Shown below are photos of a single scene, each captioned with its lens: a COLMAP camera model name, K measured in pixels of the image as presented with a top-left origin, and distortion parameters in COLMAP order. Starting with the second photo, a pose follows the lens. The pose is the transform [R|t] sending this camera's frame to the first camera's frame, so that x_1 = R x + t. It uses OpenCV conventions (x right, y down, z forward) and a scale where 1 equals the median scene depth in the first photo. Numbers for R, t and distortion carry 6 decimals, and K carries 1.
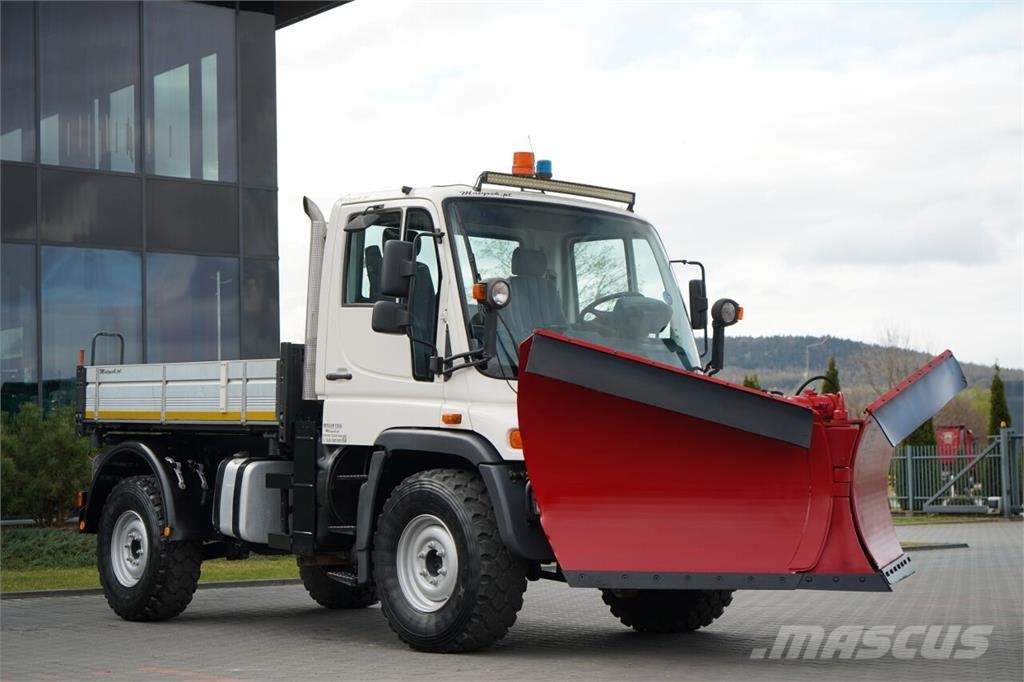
lens RADIAL K [[1730.3, 0, 514.0], [0, 1730.3, 370.6], [0, 0, 1]] dist [-0.037710, -0.073312]
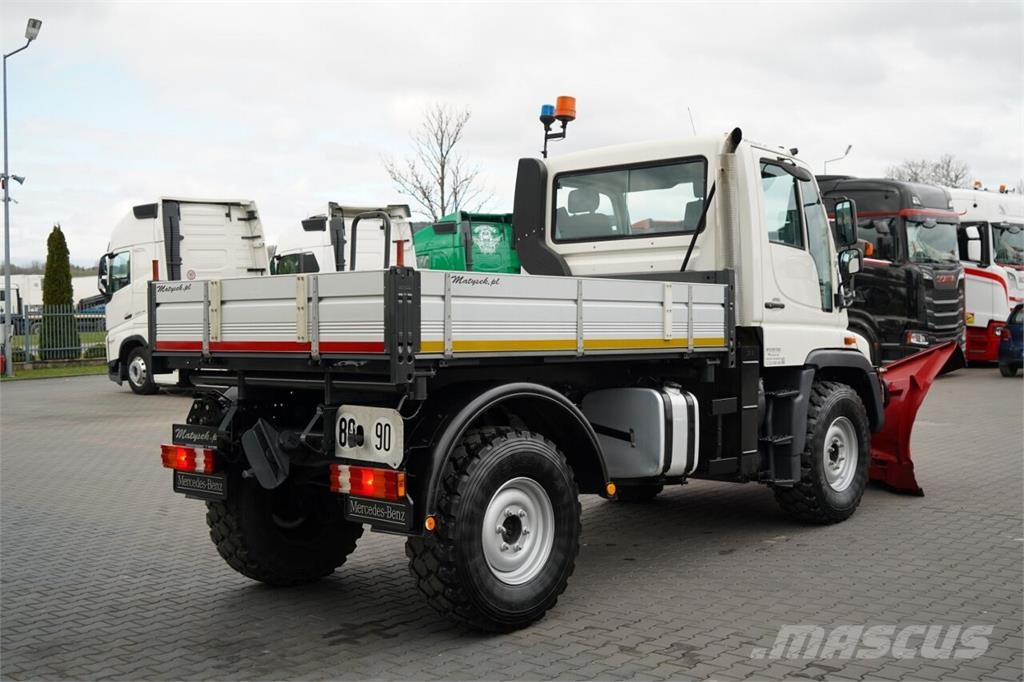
lens RADIAL K [[1200.0, 0, 512.0], [0, 1200.0, 341.0], [0, 0, 1]] dist [0.016995, 0.008200]
pose [[-0.135211, -0.024210, 0.990521, -0.833928], [-0.035316, 0.999184, 0.019601, 0.016952], [-0.990187, -0.032331, -0.135956, 1.255192]]
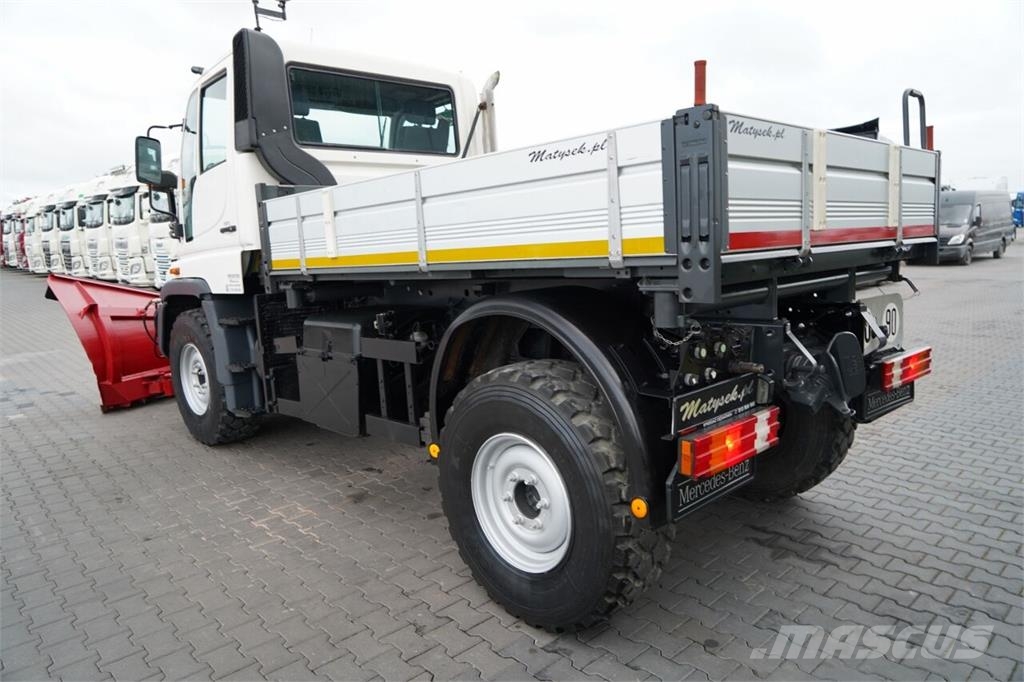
lens RADIAL K [[689.6, 0, 513.8], [0, 689.6, 340.3], [0, 0, 1]] dist [-0.007398, 0.005884]
pose [[-0.997300, 0.043341, -0.059284, -0.097212], [0.037781, 0.995053, 0.091886, 0.045887], [0.062974, 0.089398, -0.994003, 1.539648]]
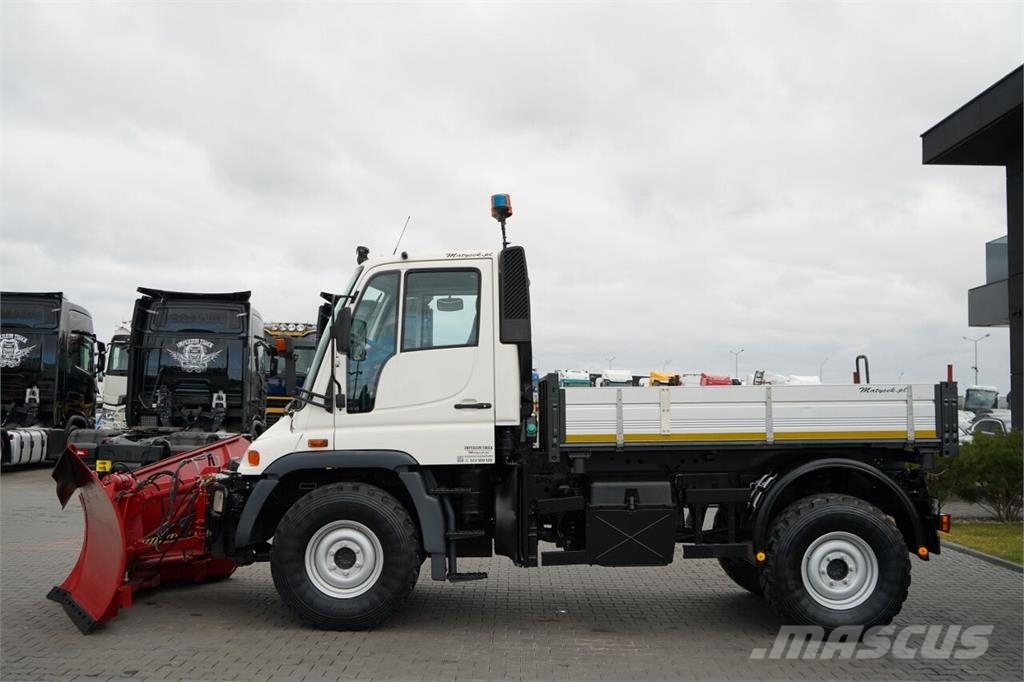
lens RADIAL K [[1097.9, 0, 532.8], [0, 1097.9, 340.9], [0, 0, 1]] dist [-0.005553, -0.000191]
pose [[-0.627238, -0.051803, -0.777103, 0.598953], [0.029551, 0.995484, -0.090212, 0.035185], [0.778267, -0.079548, -0.622874, 1.605335]]
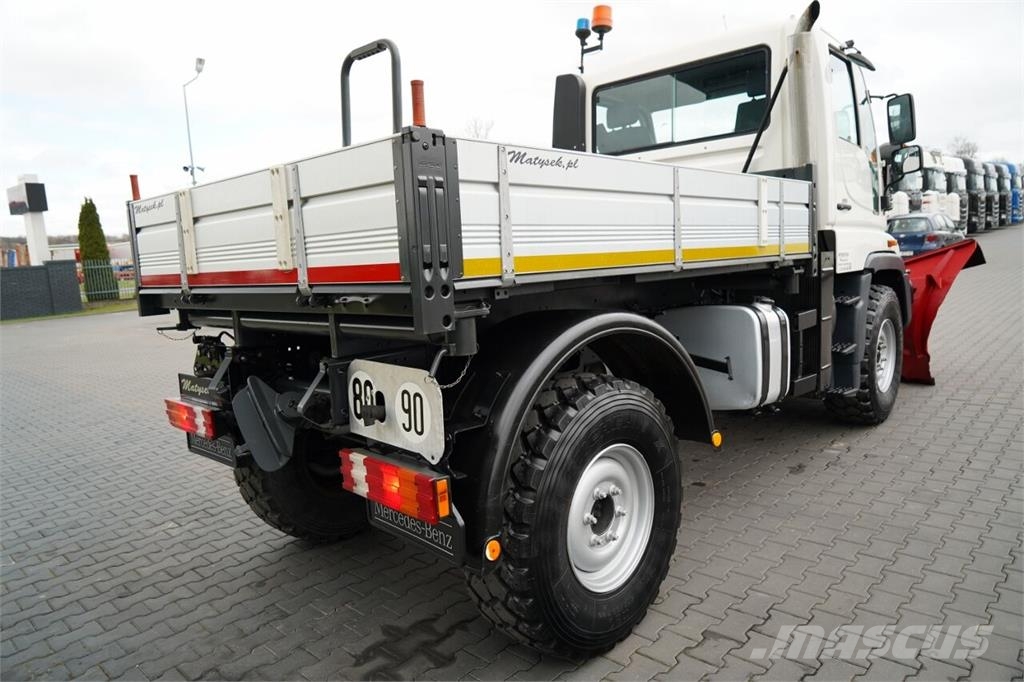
lens RADIAL K [[685.4, 0, 514.5], [0, 685.4, 337.0], [0, 0, 1]] dist [-0.007444, 0.004738]
pose [[-0.124125, -0.126224, 0.984206, -0.484543], [0.008914, 0.991694, 0.128308, 0.026120], [-0.992227, 0.024700, -0.121969, 1.231996]]
